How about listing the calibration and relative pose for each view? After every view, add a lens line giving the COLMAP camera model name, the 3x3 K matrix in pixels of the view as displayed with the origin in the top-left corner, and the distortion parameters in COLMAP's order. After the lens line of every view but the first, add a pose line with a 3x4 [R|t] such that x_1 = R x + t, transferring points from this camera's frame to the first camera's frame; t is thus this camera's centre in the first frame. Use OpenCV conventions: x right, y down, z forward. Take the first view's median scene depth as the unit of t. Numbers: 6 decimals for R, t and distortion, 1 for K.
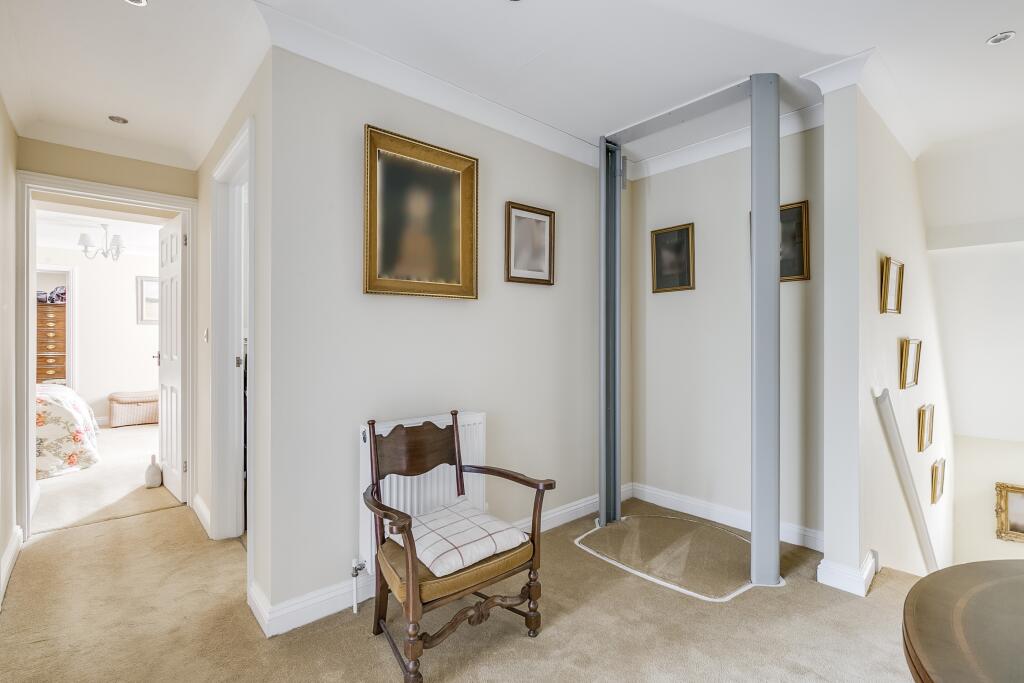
lens RADIAL K [[468.3, 0, 517.4], [0, 468.3, 337.6], [0, 0, 1]] dist [-0.005629, 0.000137]
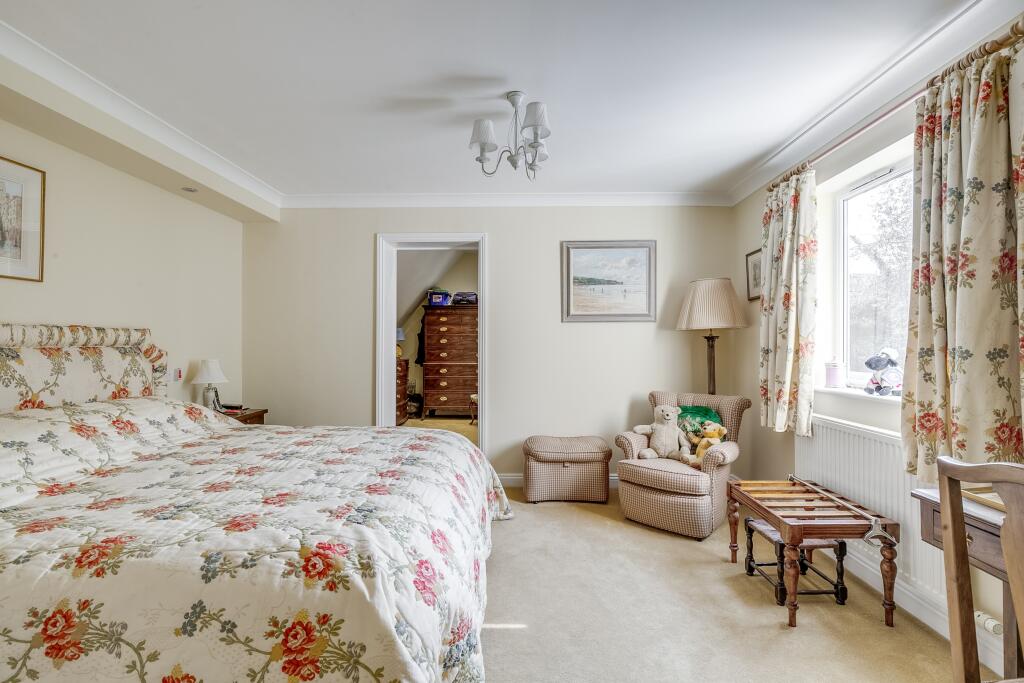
lens RADIAL K [[468.3, 0, 515.0], [0, 468.3, 342.4], [0, 0, 1]] dist [-0.005629, 0.000137]
pose [[0.725305, -0.003387, -0.688419, -0.482641], [0.001795, 0.999994, -0.003029, -0.001817], [0.688425, 0.000961, 0.725307, 0.567312]]
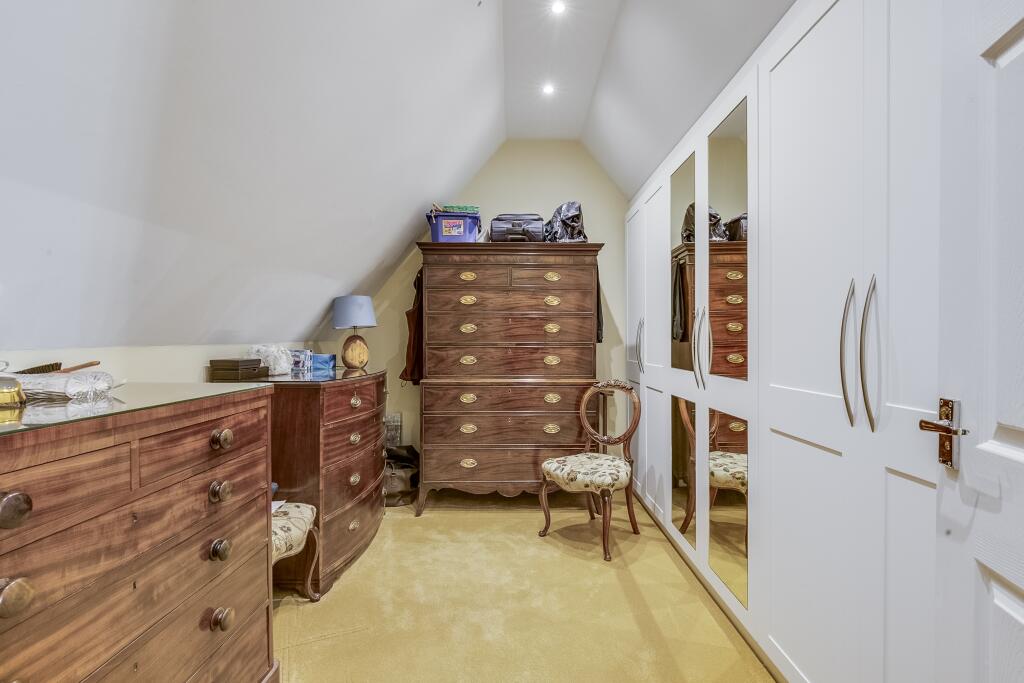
lens RADIAL K [[468.3, 0, 511.3], [0, 468.3, 336.6], [0, 0, 1]] dist [-0.005629, 0.000137]
pose [[0.743156, 0.006421, -0.669088, -1.081724], [0.005387, 0.999864, 0.015579, -0.007743], [0.669097, -0.015181, 0.743020, 0.975262]]
